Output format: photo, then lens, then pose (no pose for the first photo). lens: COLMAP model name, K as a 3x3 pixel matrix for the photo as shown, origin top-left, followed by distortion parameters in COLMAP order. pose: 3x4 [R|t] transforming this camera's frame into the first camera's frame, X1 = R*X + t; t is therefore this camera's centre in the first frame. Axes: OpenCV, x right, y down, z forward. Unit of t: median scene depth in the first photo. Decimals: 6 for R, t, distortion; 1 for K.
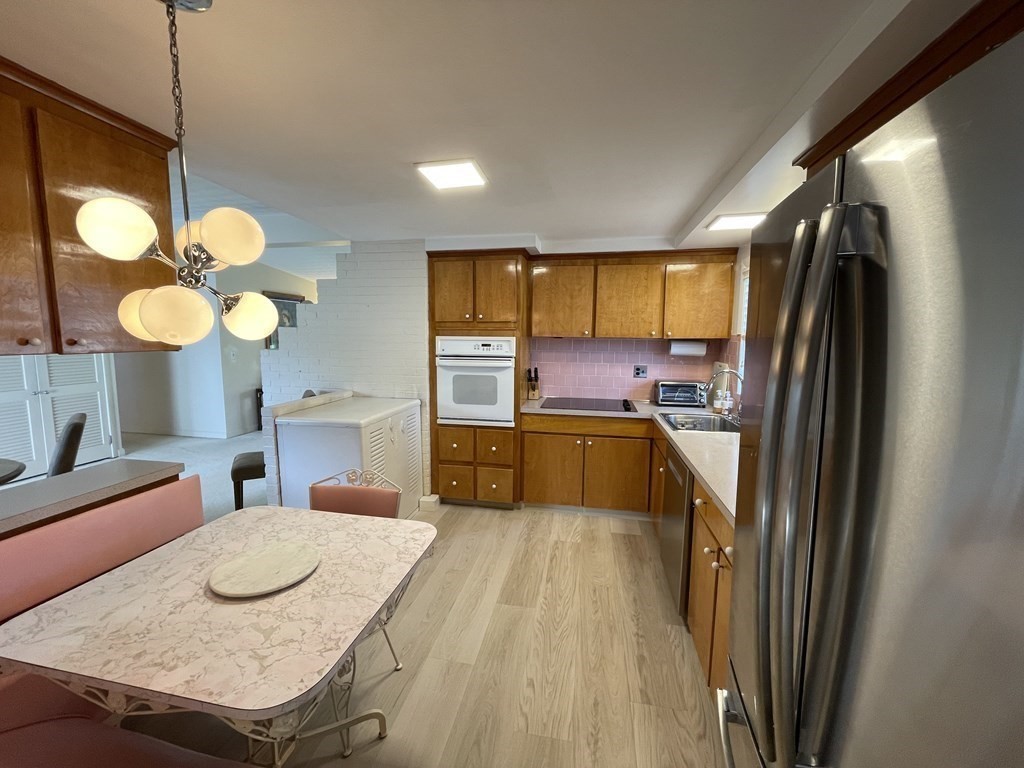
lens RADIAL K [[413.8, 0, 512.5], [0, 413.8, 382.7], [0, 0, 1]] dist [-0.003833, 0.000363]
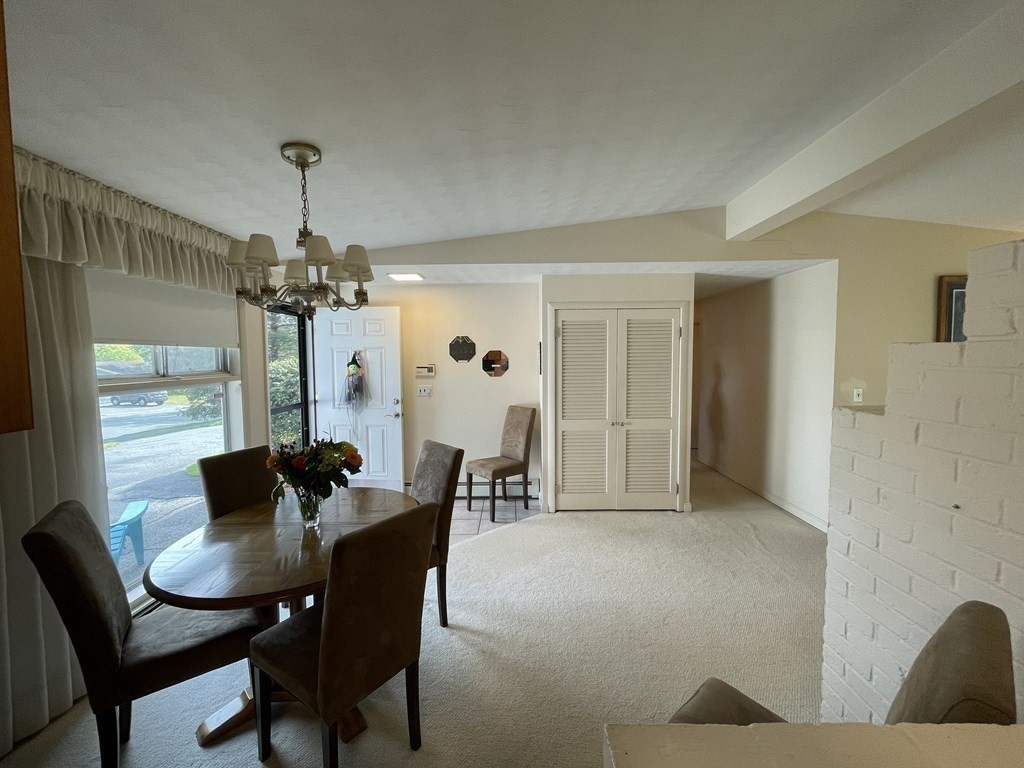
lens RADIAL K [[413.8, 0, 511.3], [0, 413.8, 381.8], [0, 0, 1]] dist [-0.003833, 0.000363]
pose [[0.180415, 0.051773, -0.982227, -0.119701], [-0.104170, 0.994003, 0.033260, -0.032798], [0.978059, 0.096318, 0.184726, 0.252536]]
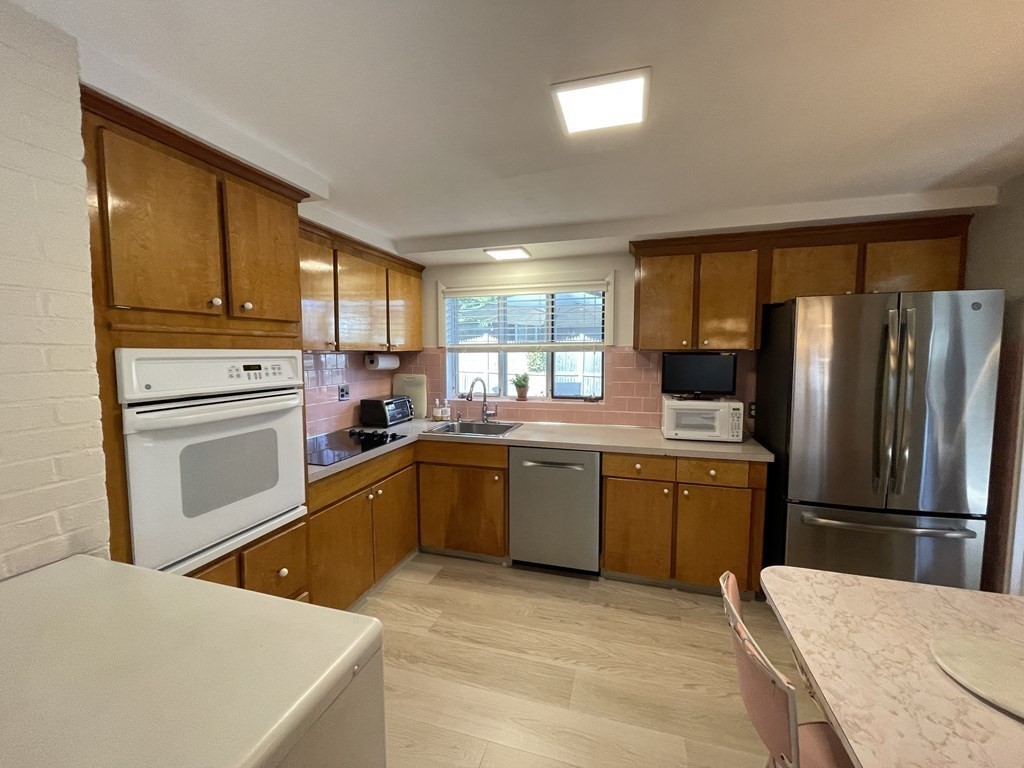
lens RADIAL K [[413.8, 0, 511.2], [0, 413.8, 382.0], [0, 0, 1]] dist [-0.003833, 0.000363]
pose [[0.101278, -0.079912, 0.991644, -0.625573], [0.115973, 0.990921, 0.068009, -0.089765], [-0.988075, 0.108116, 0.109626, 0.818243]]
